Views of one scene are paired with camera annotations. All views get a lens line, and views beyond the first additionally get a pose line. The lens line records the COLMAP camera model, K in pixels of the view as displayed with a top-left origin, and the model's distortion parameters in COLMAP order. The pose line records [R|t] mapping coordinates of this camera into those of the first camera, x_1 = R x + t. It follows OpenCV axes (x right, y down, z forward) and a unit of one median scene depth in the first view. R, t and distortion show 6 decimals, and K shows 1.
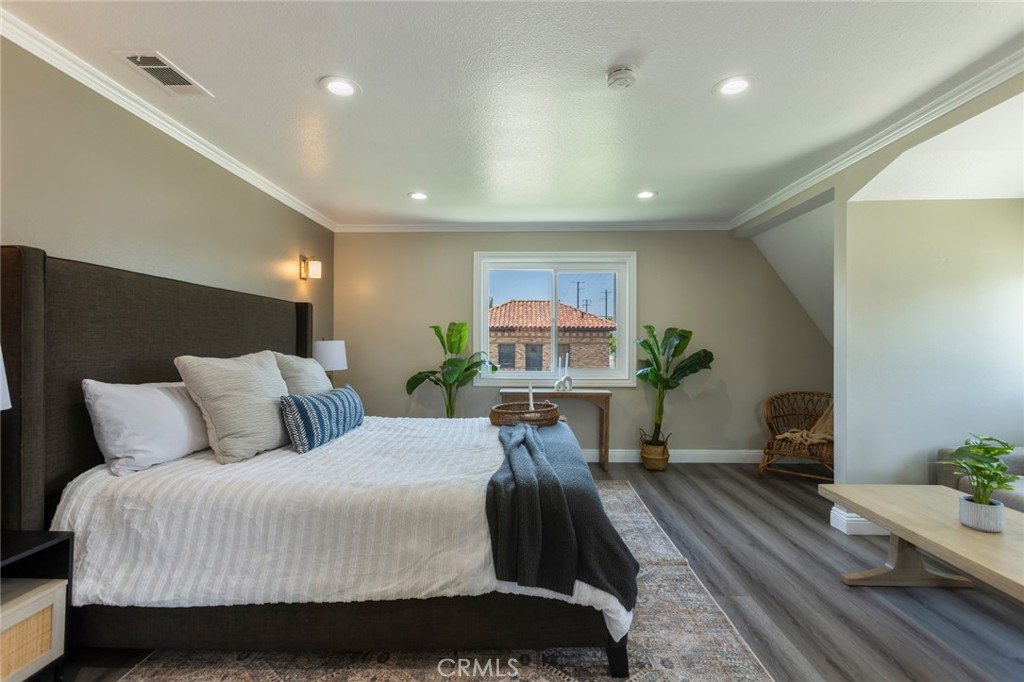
lens RADIAL K [[462.0, 0, 522.0], [0, 462.0, 345.2], [0, 0, 1]] dist [-0.015842, 0.007969]
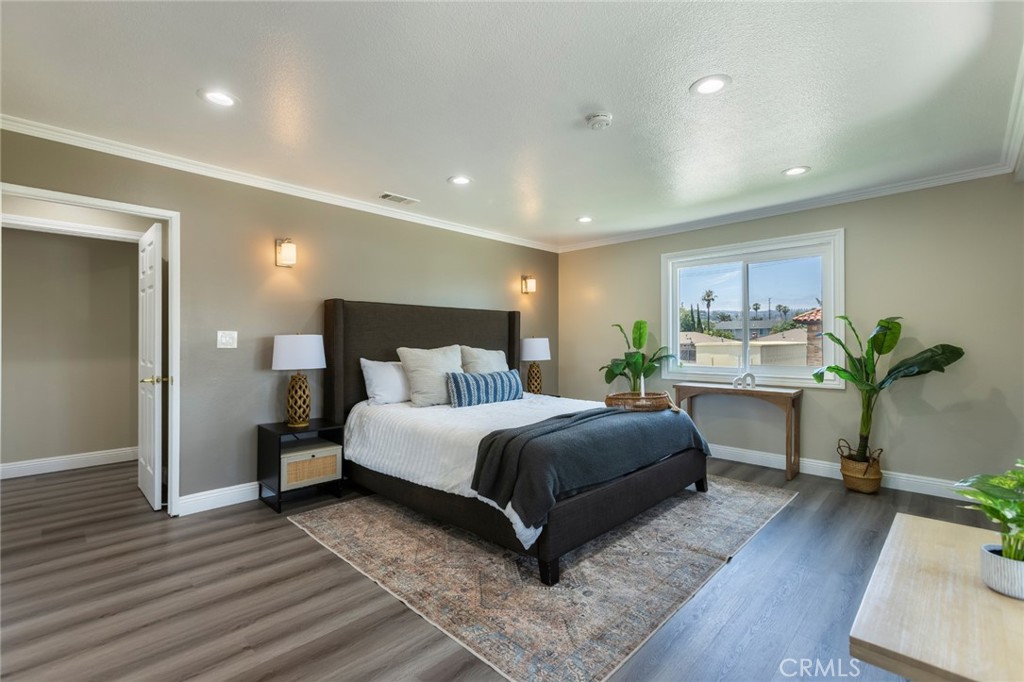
lens RADIAL K [[462.0, 0, 510.1], [0, 462.0, 340.6], [0, 0, 1]] dist [-0.015842, 0.007969]
pose [[0.722825, -0.006368, -0.691002, 0.790645], [0.005101, 0.999979, -0.003880, 0.003870], [0.691012, -0.000720, 0.722843, -0.042143]]
